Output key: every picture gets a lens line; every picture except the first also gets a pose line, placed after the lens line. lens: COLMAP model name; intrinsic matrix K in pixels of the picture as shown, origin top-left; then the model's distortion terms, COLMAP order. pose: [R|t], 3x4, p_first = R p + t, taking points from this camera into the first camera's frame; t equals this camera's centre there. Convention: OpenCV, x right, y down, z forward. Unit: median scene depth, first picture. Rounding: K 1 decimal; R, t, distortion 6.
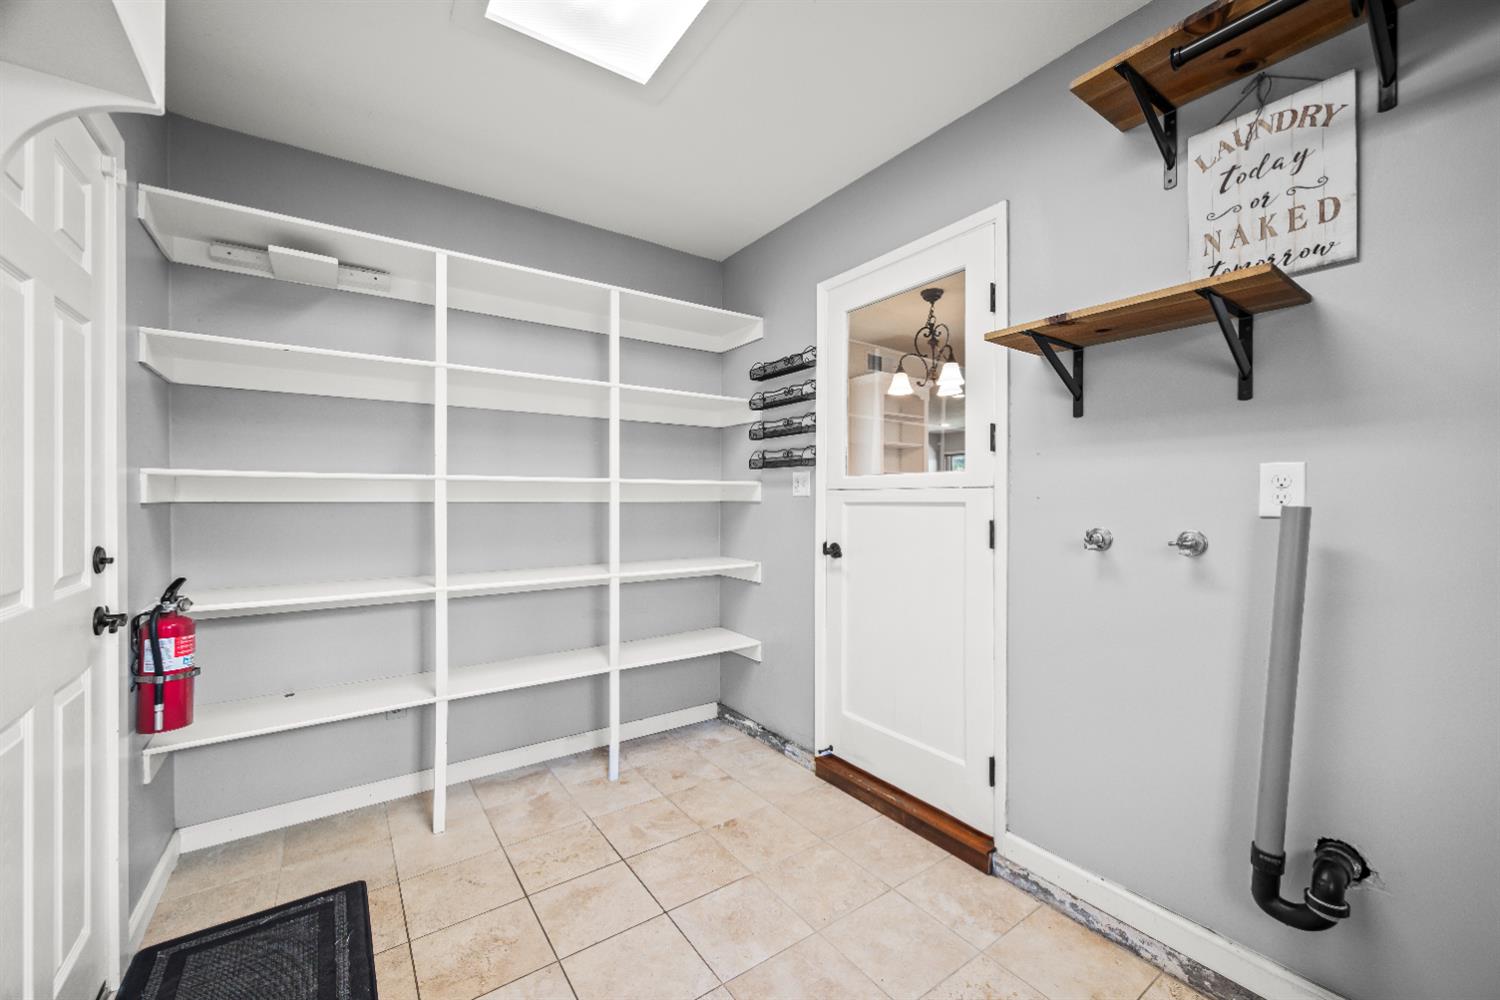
lens RADIAL K [[591.7, 0, 750.0], [0, 591.7, 500.0], [0, 0, 1]] dist [-0.000070, -0.000121]
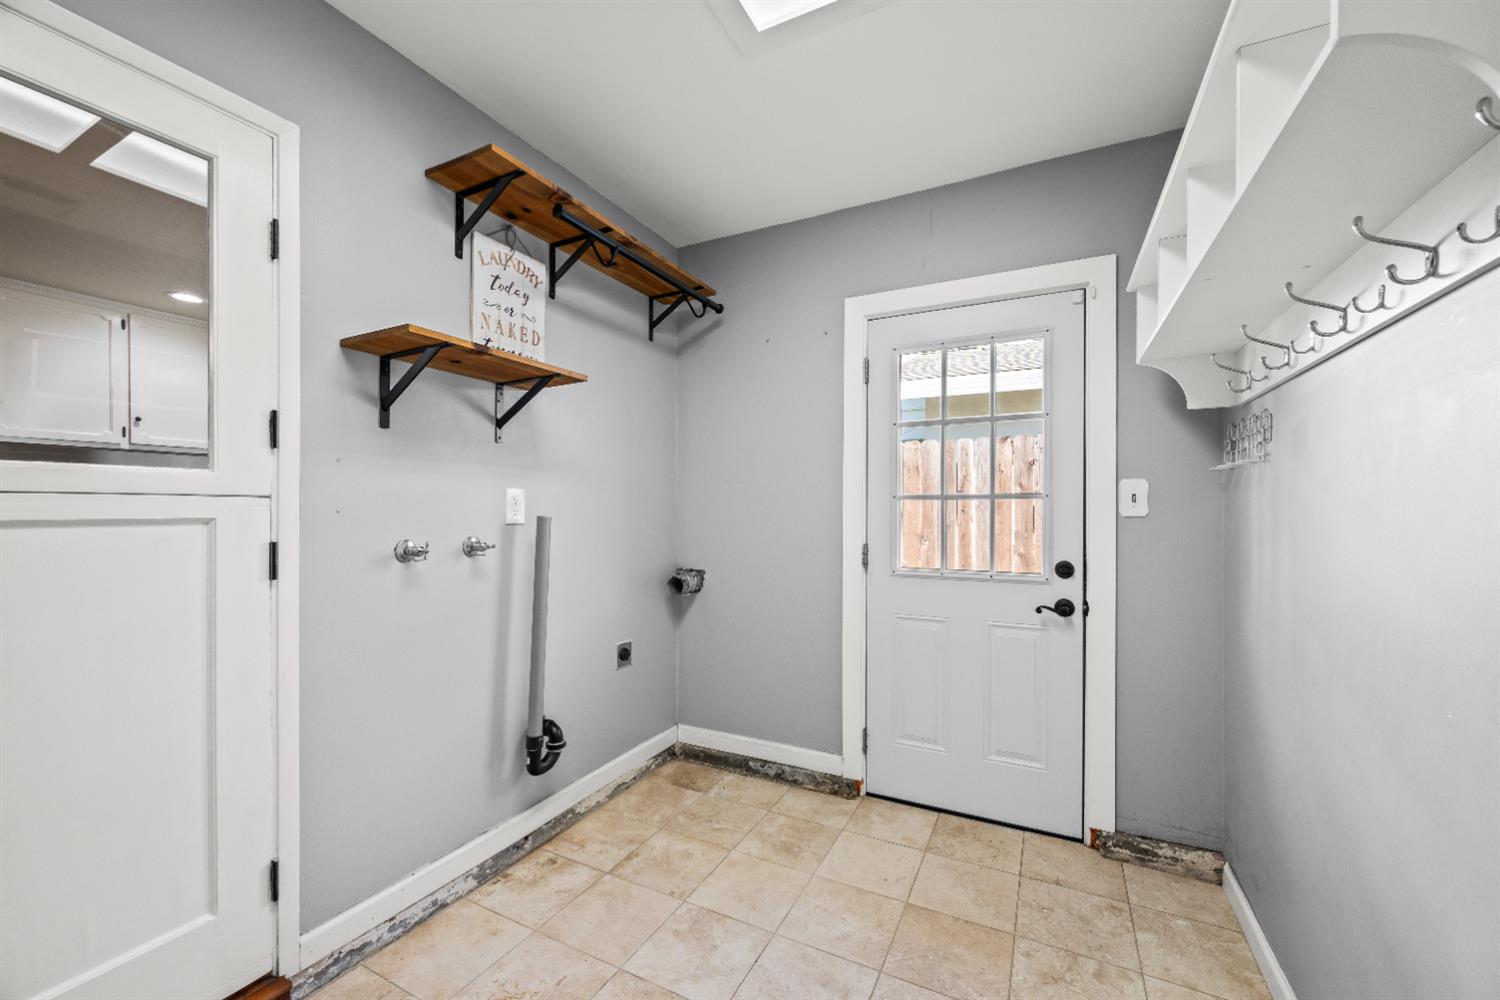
lens RADIAL K [[594.8, 0, 748.7], [0, 594.8, 512.8], [0, 0, 1]] dist [-0.000761, -0.000044]
pose [[-0.457388, -0.008504, 0.889226, -0.726767], [-0.001190, 0.999959, 0.008951, -0.013591], [-0.889266, 0.003036, -0.457380, 1.131552]]
